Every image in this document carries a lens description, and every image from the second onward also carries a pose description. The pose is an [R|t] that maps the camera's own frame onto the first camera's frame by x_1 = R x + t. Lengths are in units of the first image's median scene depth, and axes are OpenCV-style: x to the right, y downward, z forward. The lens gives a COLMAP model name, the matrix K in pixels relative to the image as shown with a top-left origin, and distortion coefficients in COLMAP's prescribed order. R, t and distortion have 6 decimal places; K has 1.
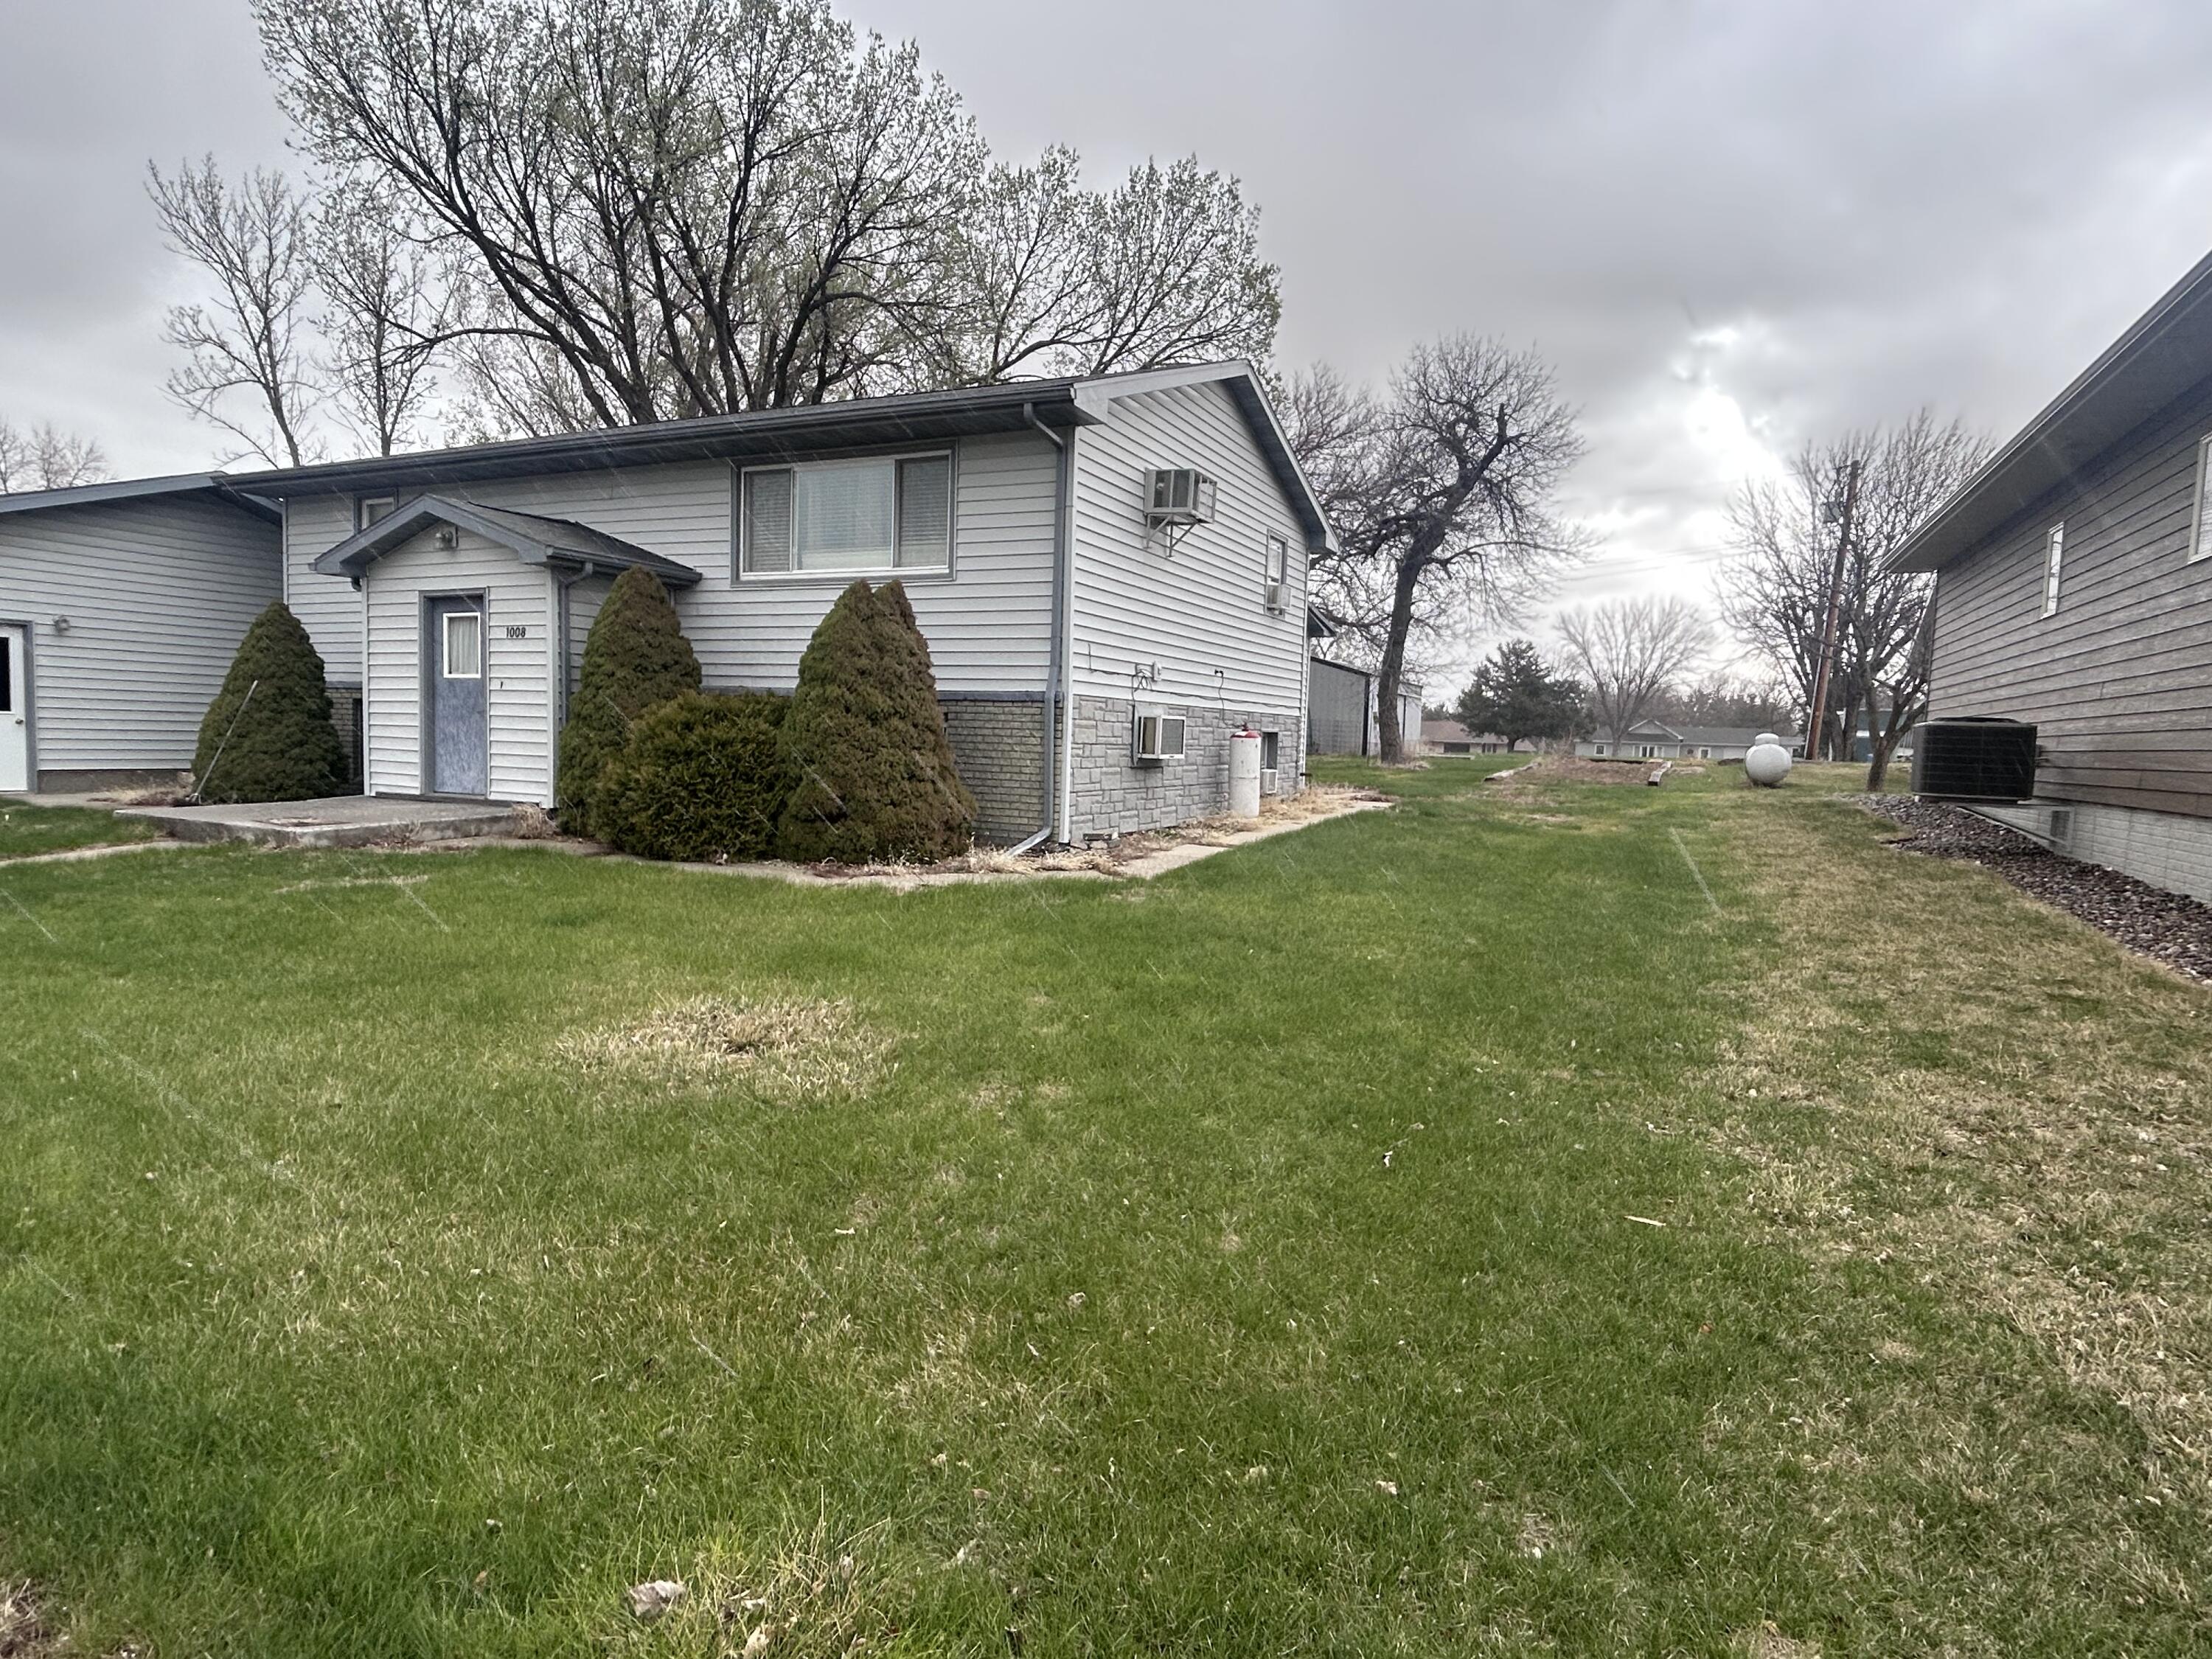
lens RADIAL K [[1222.1, 0, 1104.4], [0, 1222.1, 839.8], [0, 0, 1]] dist [-0.000787, -0.001016]
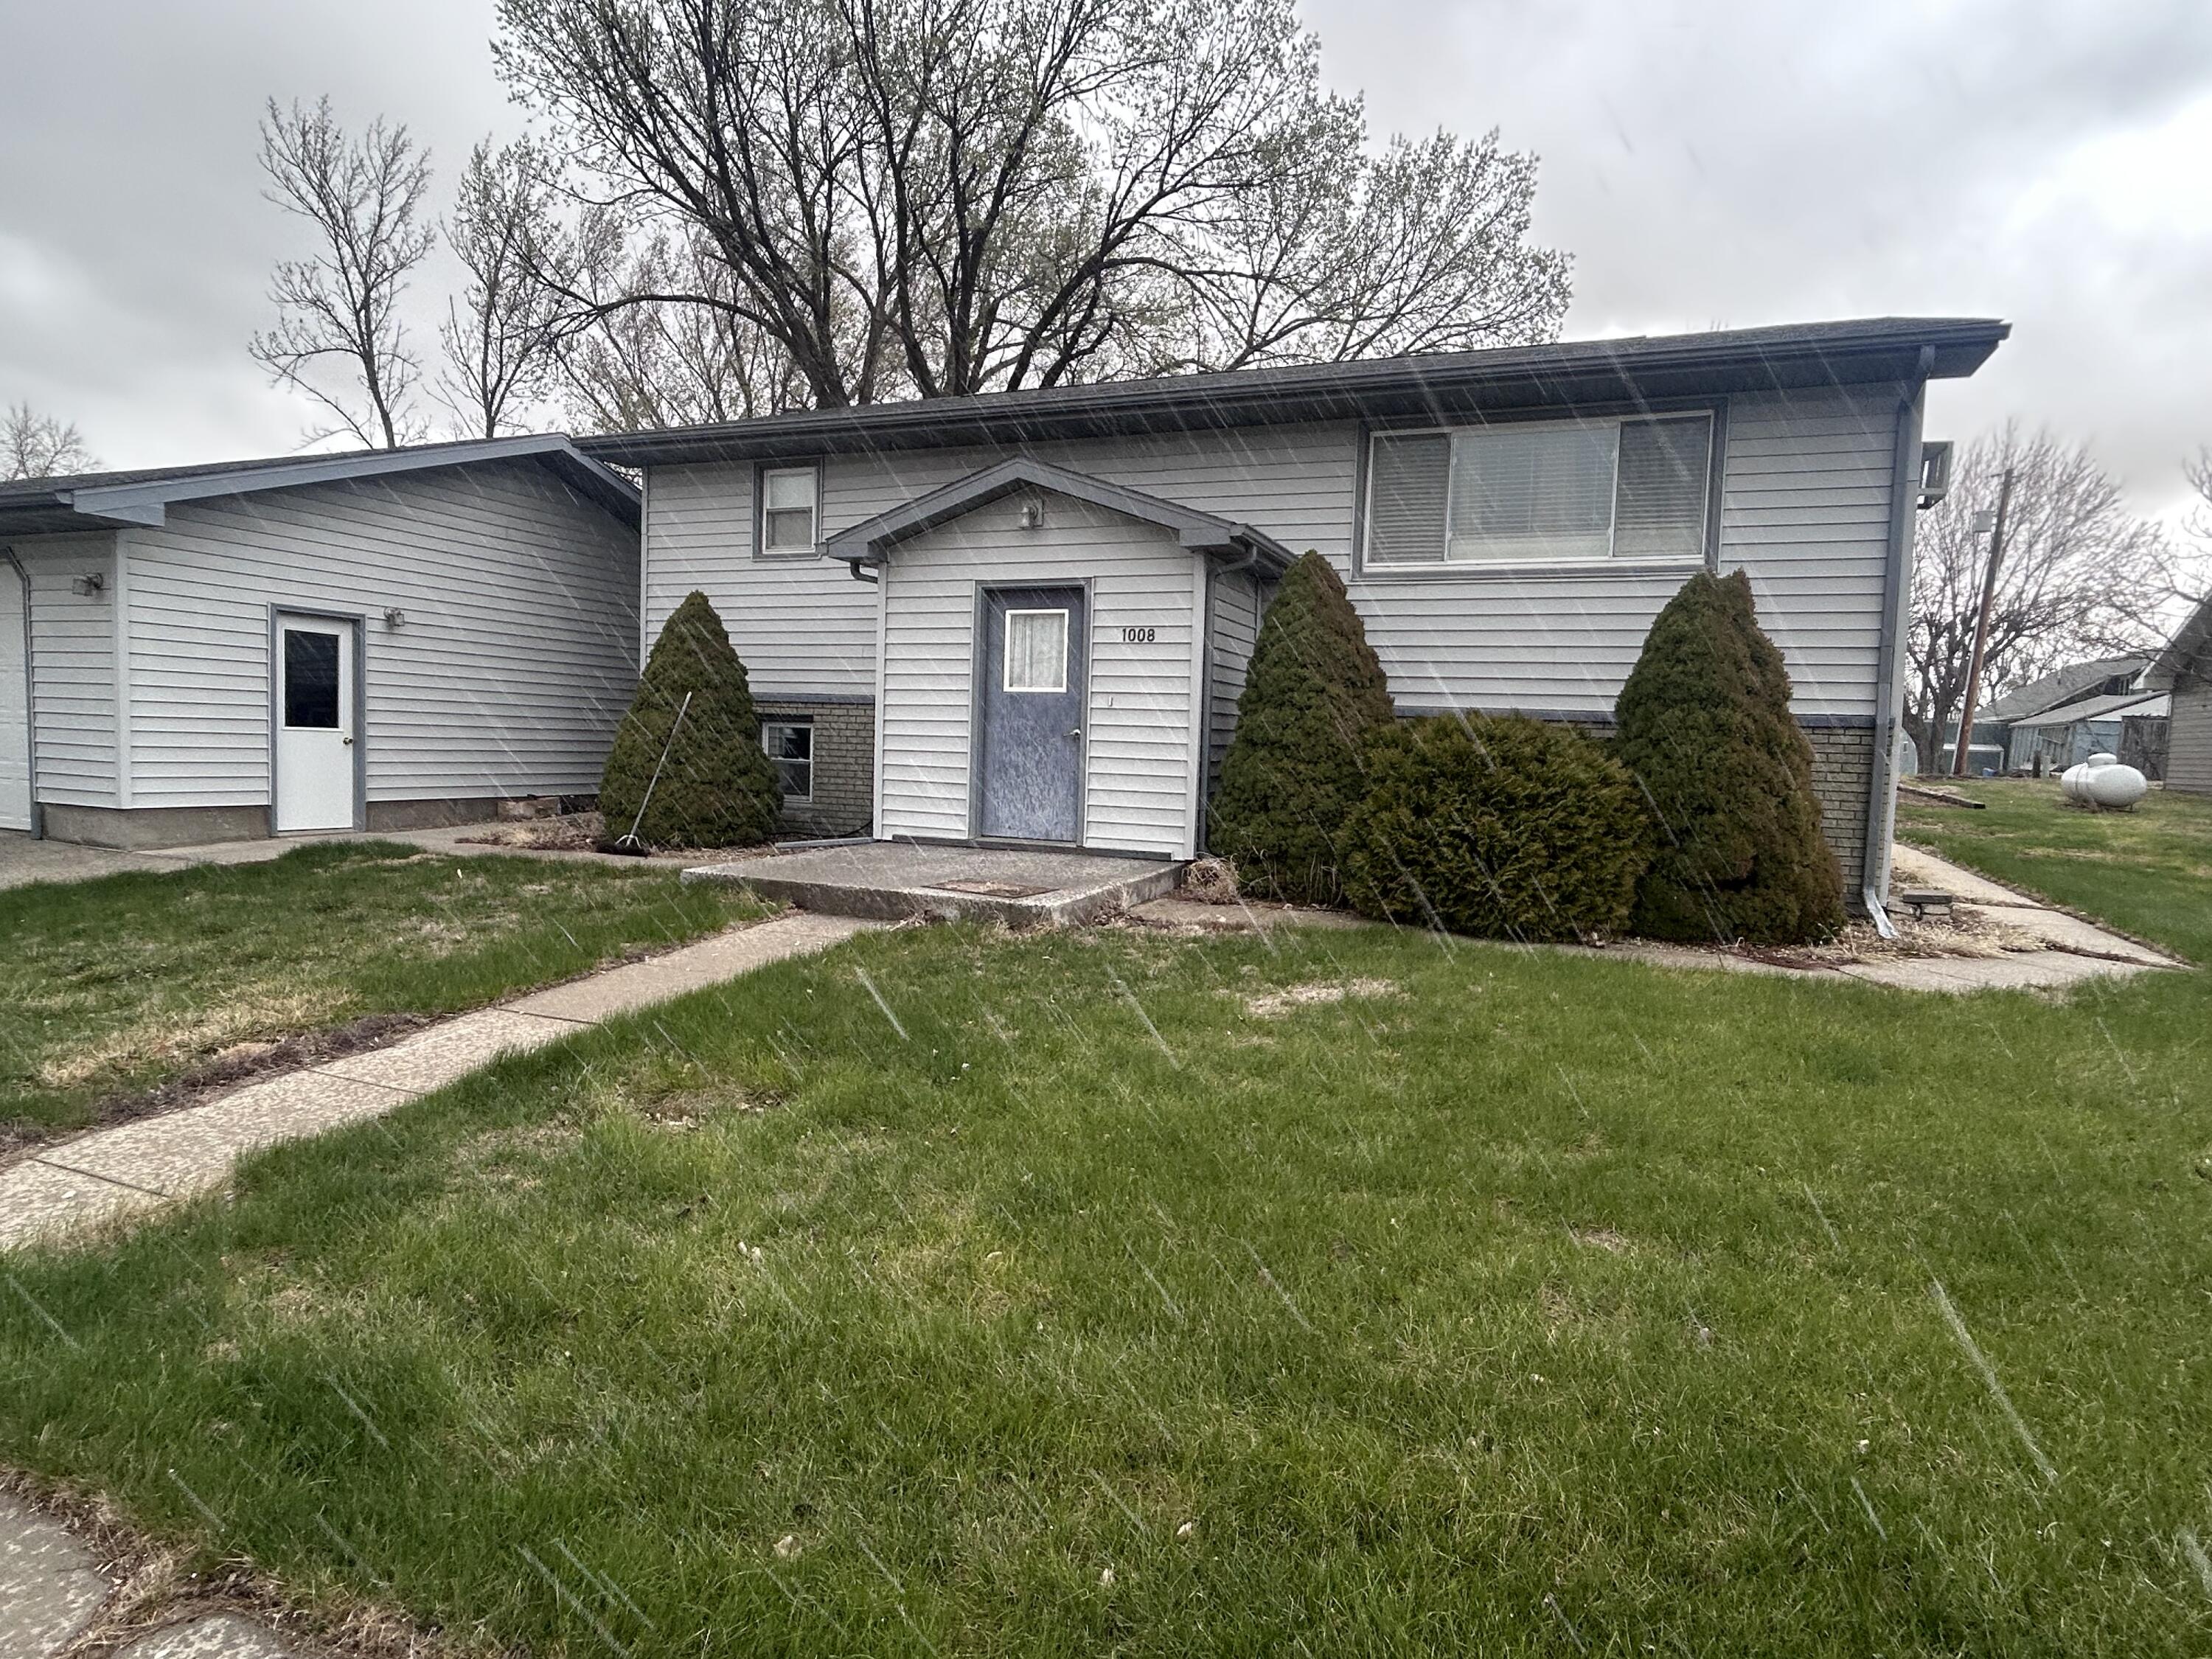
lens RADIAL K [[1222.1, 0, 1100.2], [0, 1222.1, 820.7], [0, 0, 1]] dist [-0.000787, -0.001016]
pose [[0.998522, 0.000220, 0.054341, -0.439504], [0.000840, 0.999810, -0.019493, -0.028760], [-0.054335, 0.019510, 0.998332, 0.180466]]
